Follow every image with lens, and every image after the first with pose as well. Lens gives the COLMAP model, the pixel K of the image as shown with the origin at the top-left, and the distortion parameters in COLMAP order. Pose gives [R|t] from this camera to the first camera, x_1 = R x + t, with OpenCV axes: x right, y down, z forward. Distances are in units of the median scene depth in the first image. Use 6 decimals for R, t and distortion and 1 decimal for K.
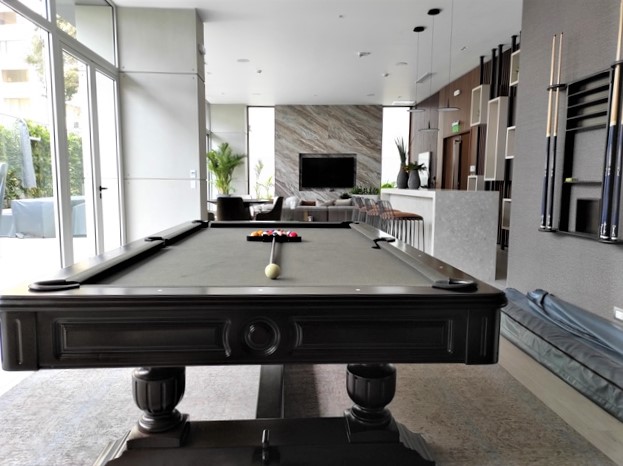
lens RADIAL K [[466.3, 0, 315.4], [0, 466.3, 243.1], [0, 0, 1]] dist [0.003714, -0.005388]
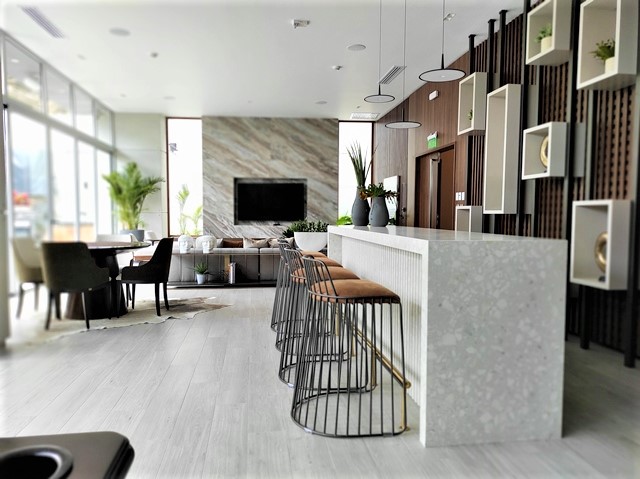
lens RADIAL K [[479.1, 0, 319.6], [0, 479.1, 240.8], [0, 0, 1]] dist [0.003714, -0.005388]
pose [[0.996398, -0.002828, 0.084758, 0.050473], [0.008878, 0.997431, -0.071087, -0.034163], [-0.084339, 0.071584, 0.993863, 0.240964]]
